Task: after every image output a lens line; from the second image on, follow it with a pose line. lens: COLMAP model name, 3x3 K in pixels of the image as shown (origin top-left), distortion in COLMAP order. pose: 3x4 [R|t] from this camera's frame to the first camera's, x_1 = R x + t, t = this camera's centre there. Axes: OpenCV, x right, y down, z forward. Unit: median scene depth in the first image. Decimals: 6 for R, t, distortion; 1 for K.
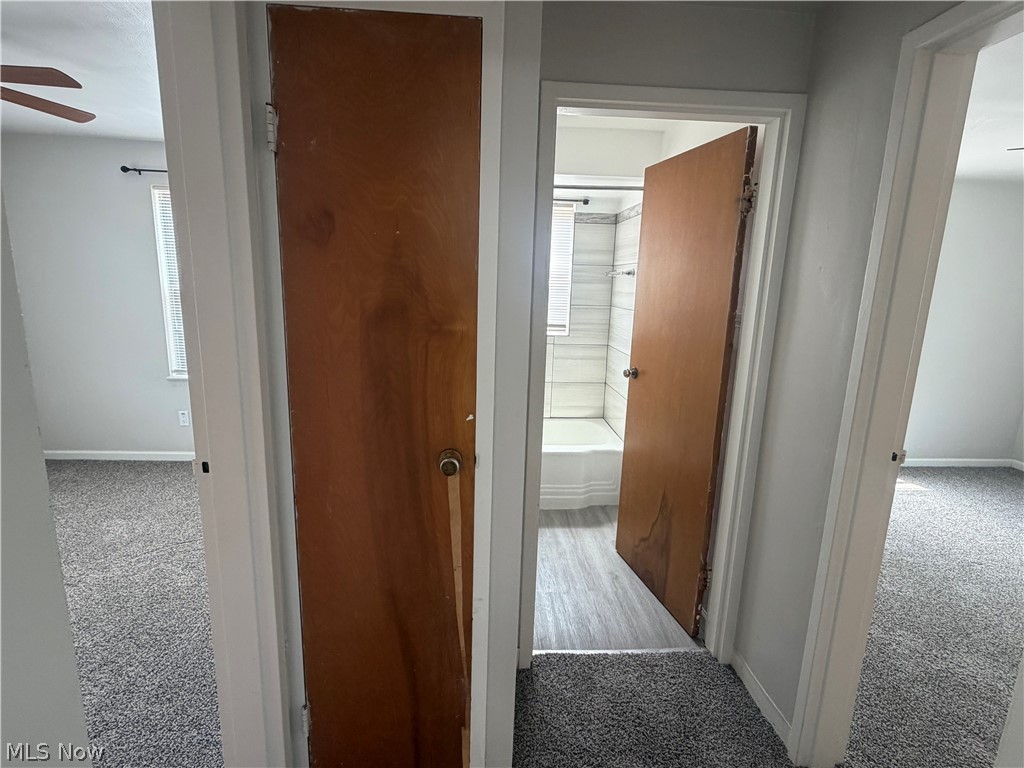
lens RADIAL K [[515.6, 0, 512.0], [0, 515.6, 384.0], [0, 0, 1]] dist [-0.001023, 0.001197]
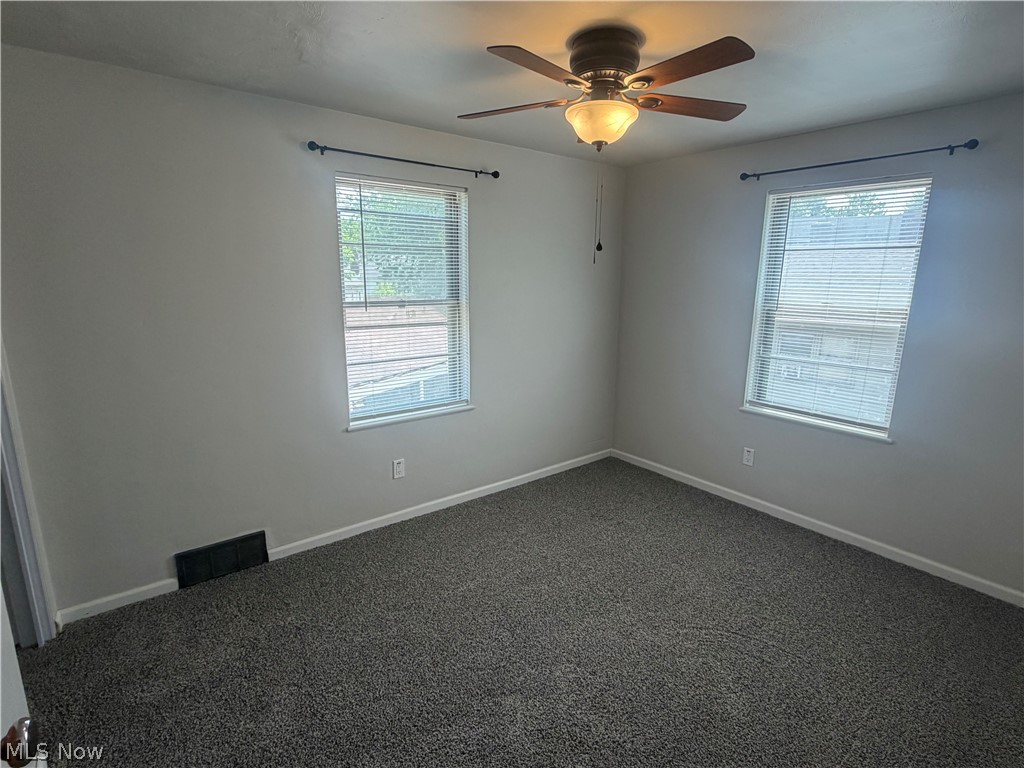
lens RADIAL K [[515.6, 0, 512.0], [0, 515.6, 384.0], [0, 0, 1]] dist [-0.001023, 0.001197]
pose [[0.565890, 0.147467, -0.811186, -0.188747], [-0.157639, 0.985076, 0.069108, -0.055509], [0.809271, 0.088767, 0.580691, 0.174072]]
